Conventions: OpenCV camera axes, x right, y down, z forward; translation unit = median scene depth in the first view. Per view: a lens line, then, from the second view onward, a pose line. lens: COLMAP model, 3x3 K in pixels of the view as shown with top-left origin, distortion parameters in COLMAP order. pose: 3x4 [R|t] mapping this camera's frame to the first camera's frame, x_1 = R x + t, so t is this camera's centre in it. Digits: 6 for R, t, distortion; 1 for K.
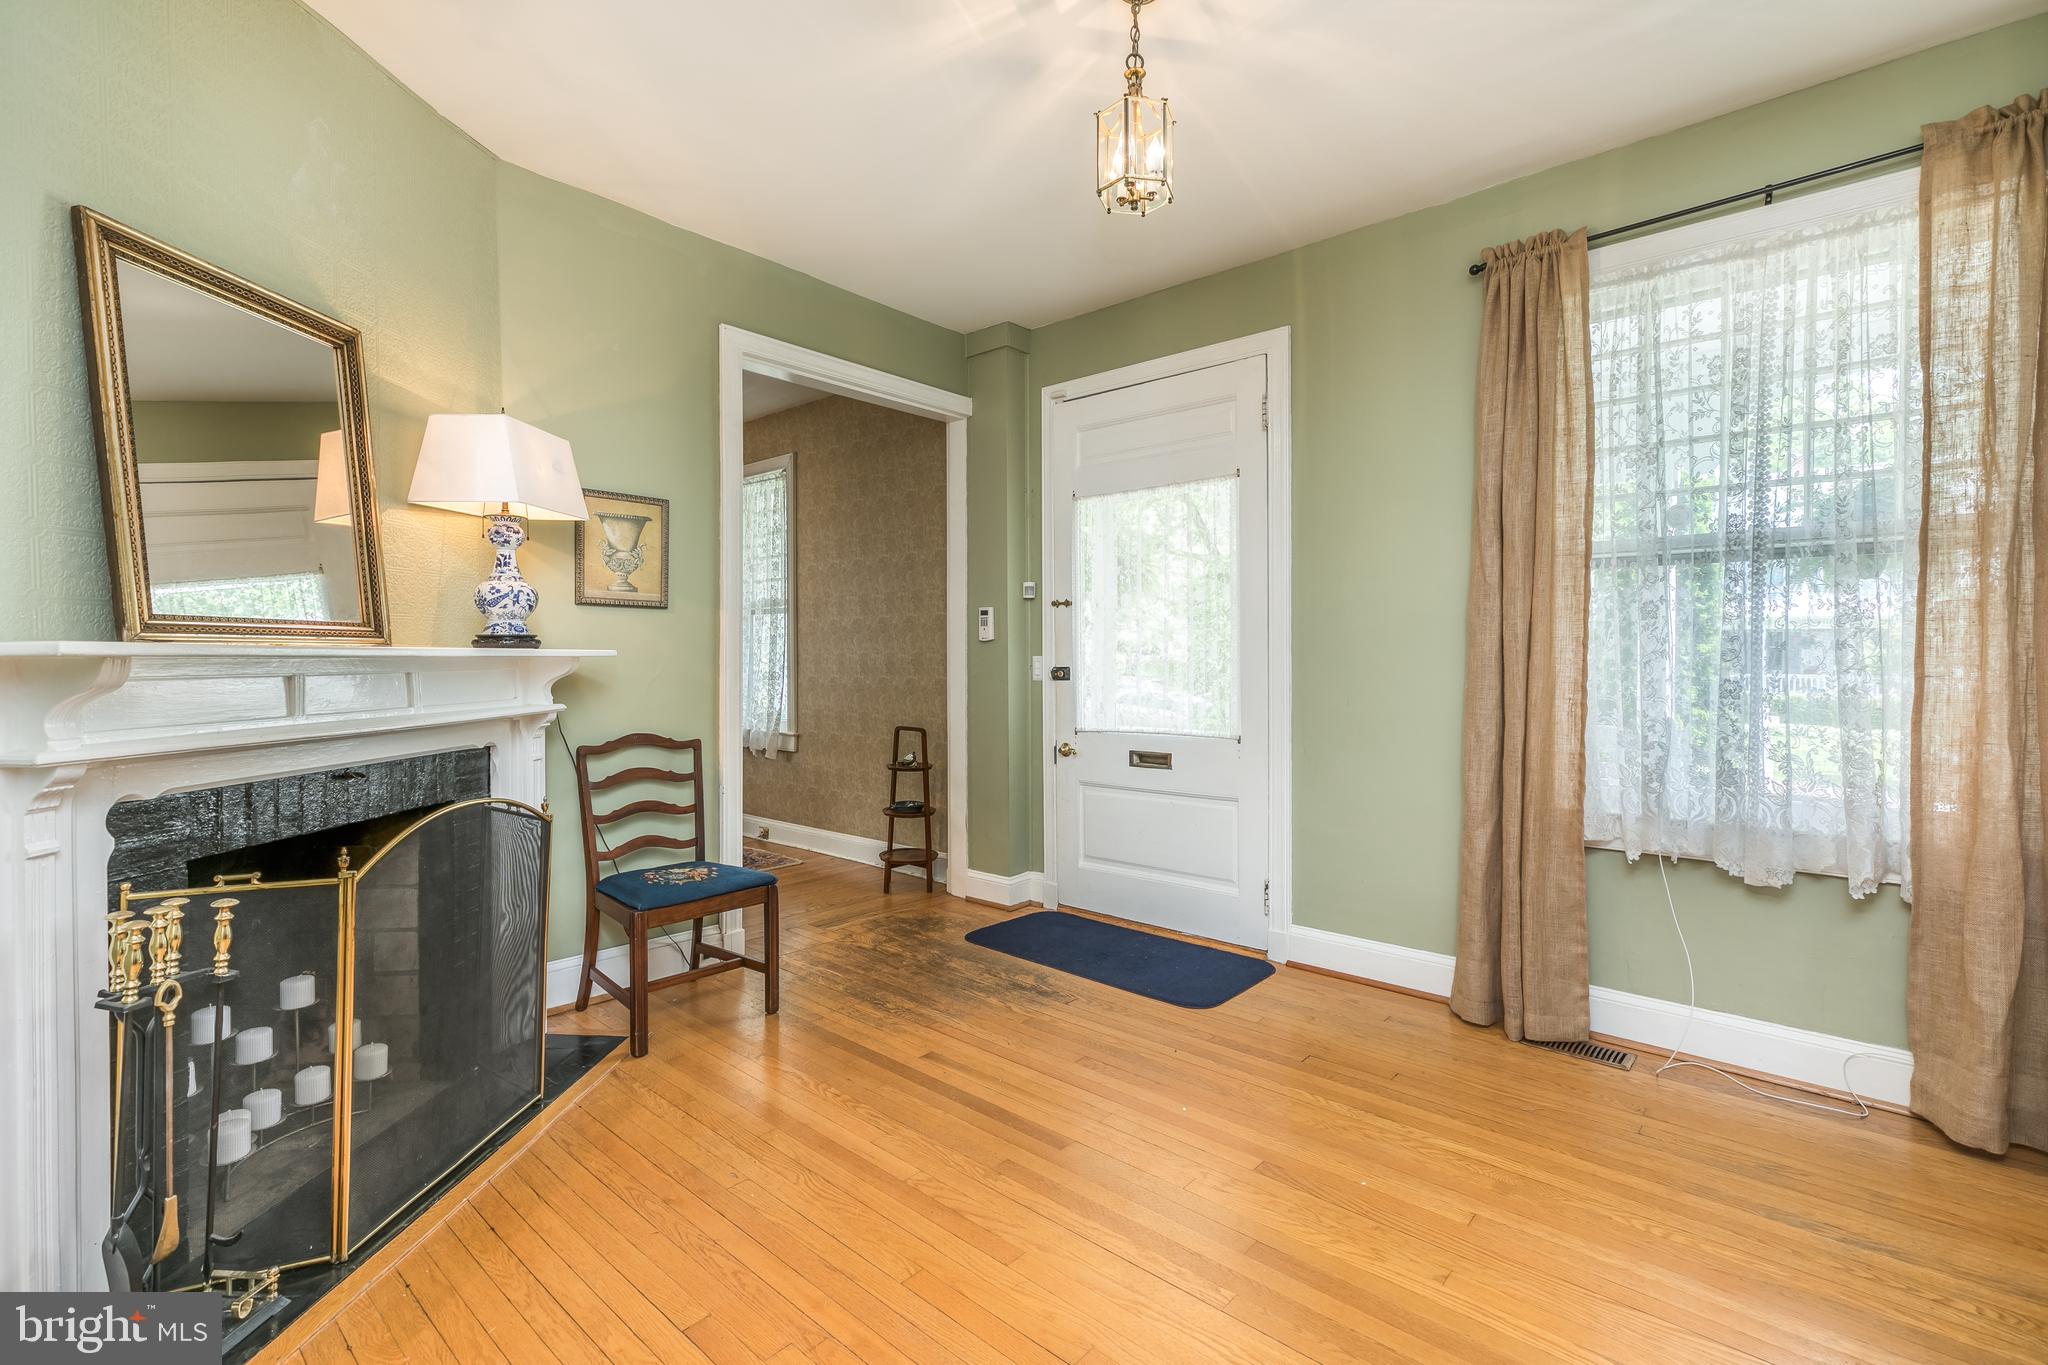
lens RADIAL K [[924.8, 0, 1025.7], [0, 924.8, 663.2], [0, 0, 1]] dist [0.008198, -0.000137]
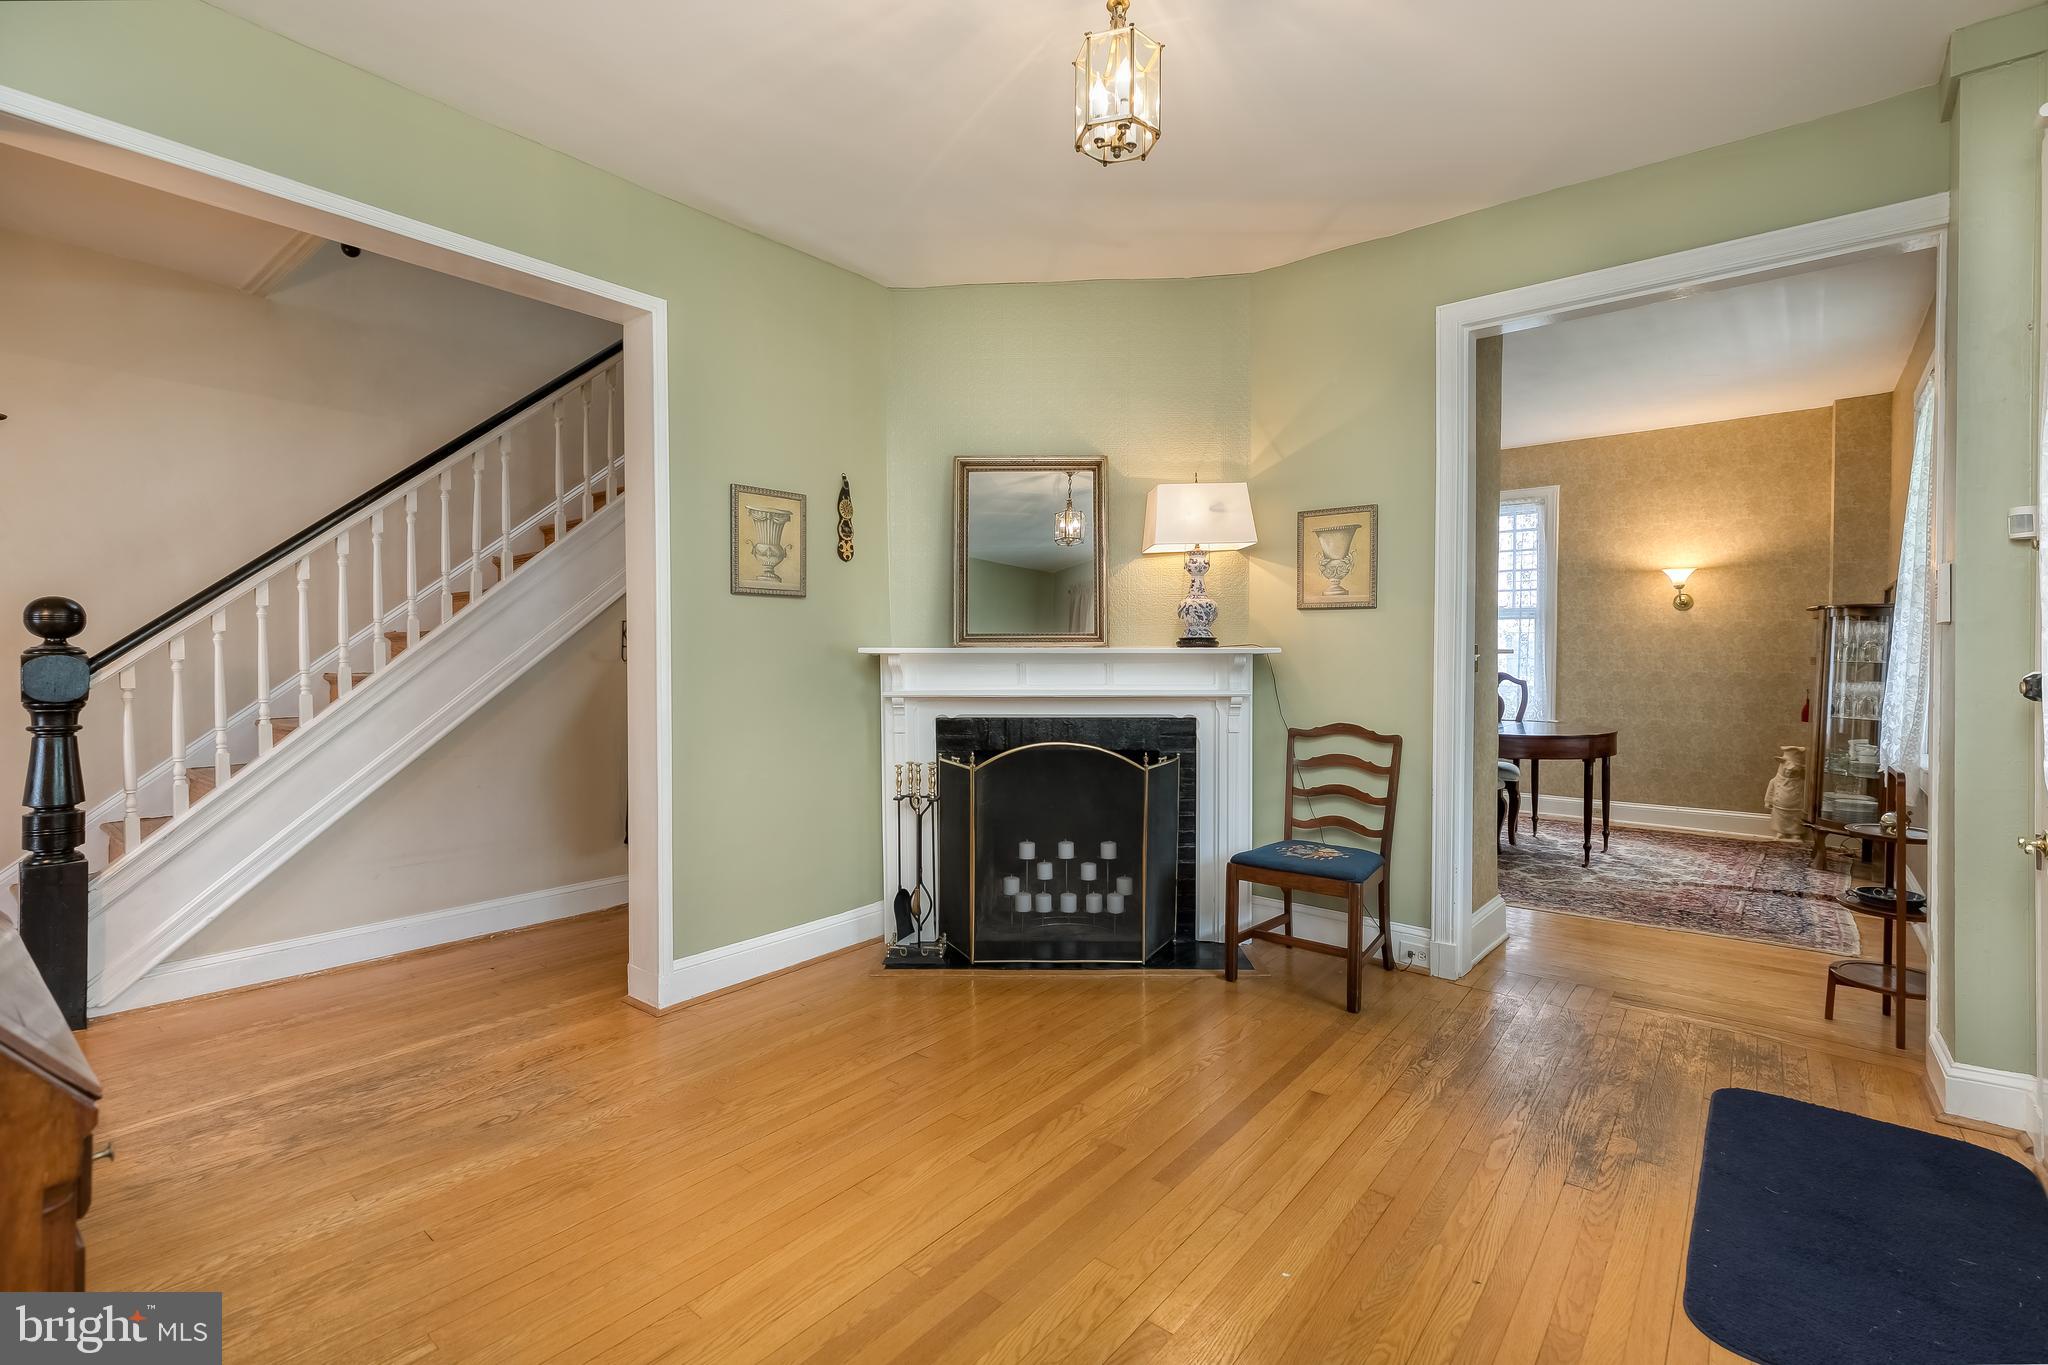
lens RADIAL K [[924.8, 0, 1020.2], [0, 924.8, 677.0], [0, 0, 1]] dist [0.008198, -0.000137]
pose [[0.039531, 0.026838, -0.998858, 0.676466], [-0.008918, 0.999609, 0.026505, -0.005411], [0.999179, 0.007860, 0.039755, 0.580996]]
